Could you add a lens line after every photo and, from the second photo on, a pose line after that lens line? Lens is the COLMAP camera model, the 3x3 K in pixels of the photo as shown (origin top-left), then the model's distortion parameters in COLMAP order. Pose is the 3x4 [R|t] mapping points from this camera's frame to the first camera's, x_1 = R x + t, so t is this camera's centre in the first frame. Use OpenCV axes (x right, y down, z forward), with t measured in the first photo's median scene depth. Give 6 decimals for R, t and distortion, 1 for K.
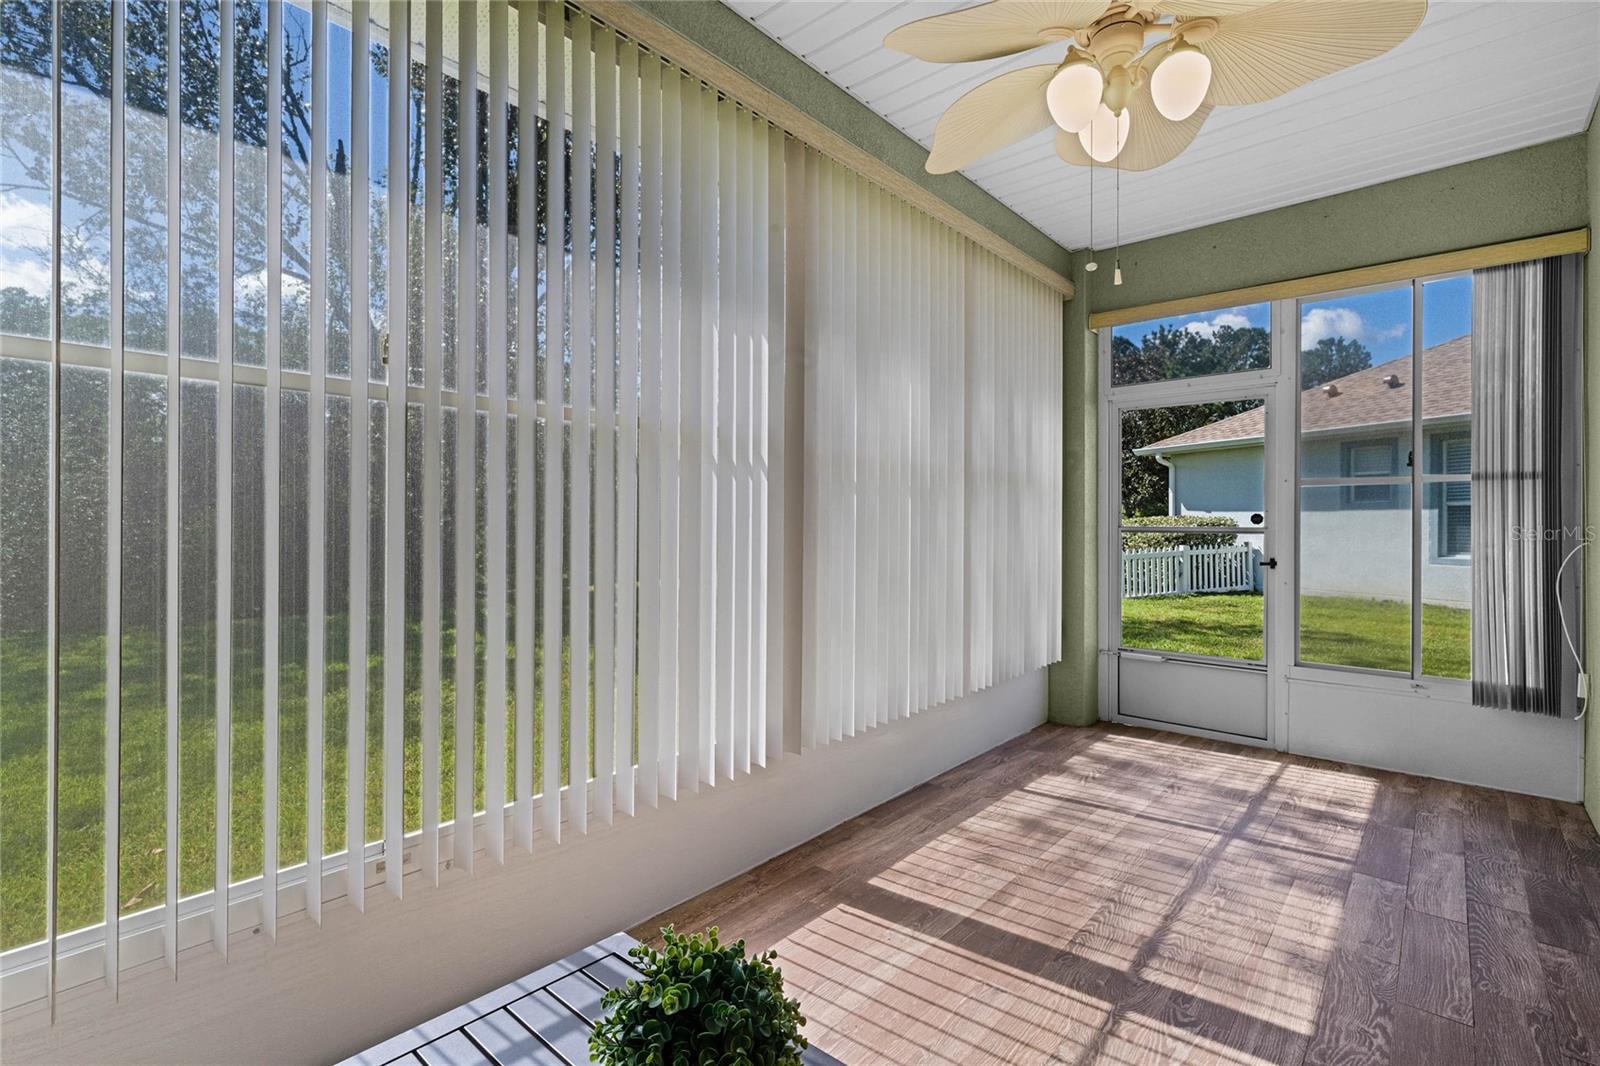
lens RADIAL K [[712.8, 0, 806.3], [0, 712.8, 527.0], [0, 0, 1]] dist [0.002015, -0.000549]
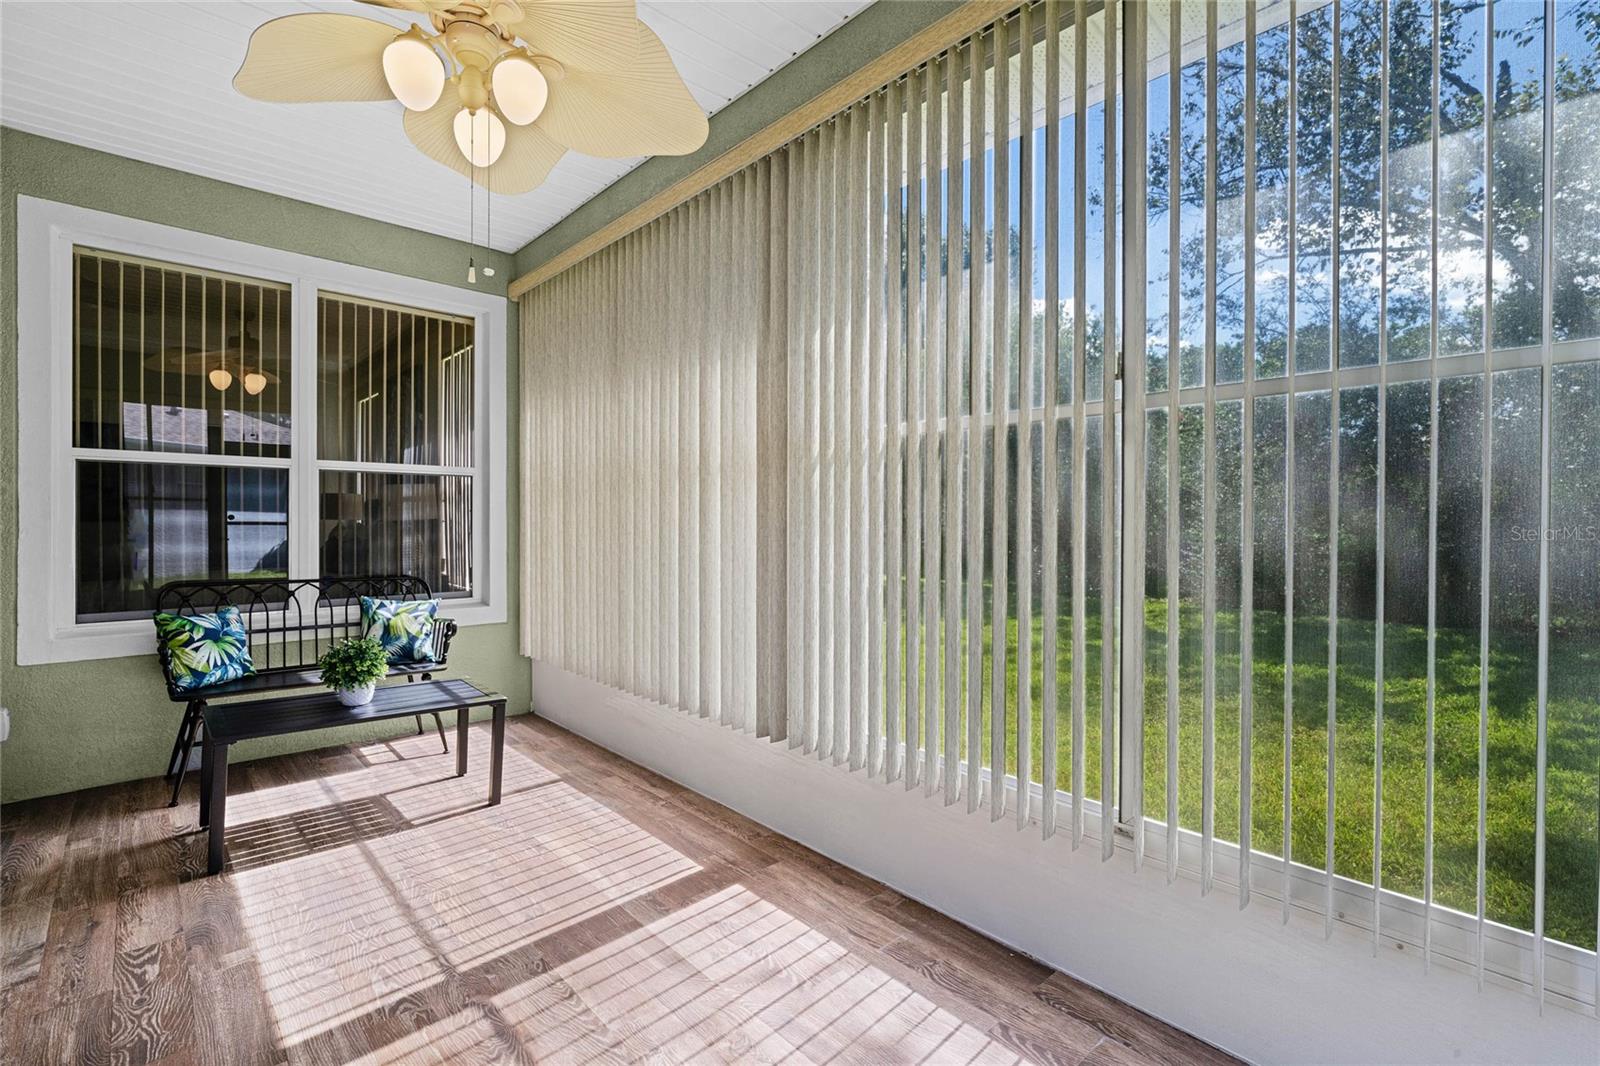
lens RADIAL K [[712.8, 0, 804.7], [0, 712.8, 527.3], [0, 0, 1]] dist [0.002015, -0.000549]
pose [[-0.088285, 0.008163, -0.996062, 1.244532], [-0.010558, 0.999903, 0.009130, -0.006968], [0.996039, 0.011322, -0.088191, 1.382622]]
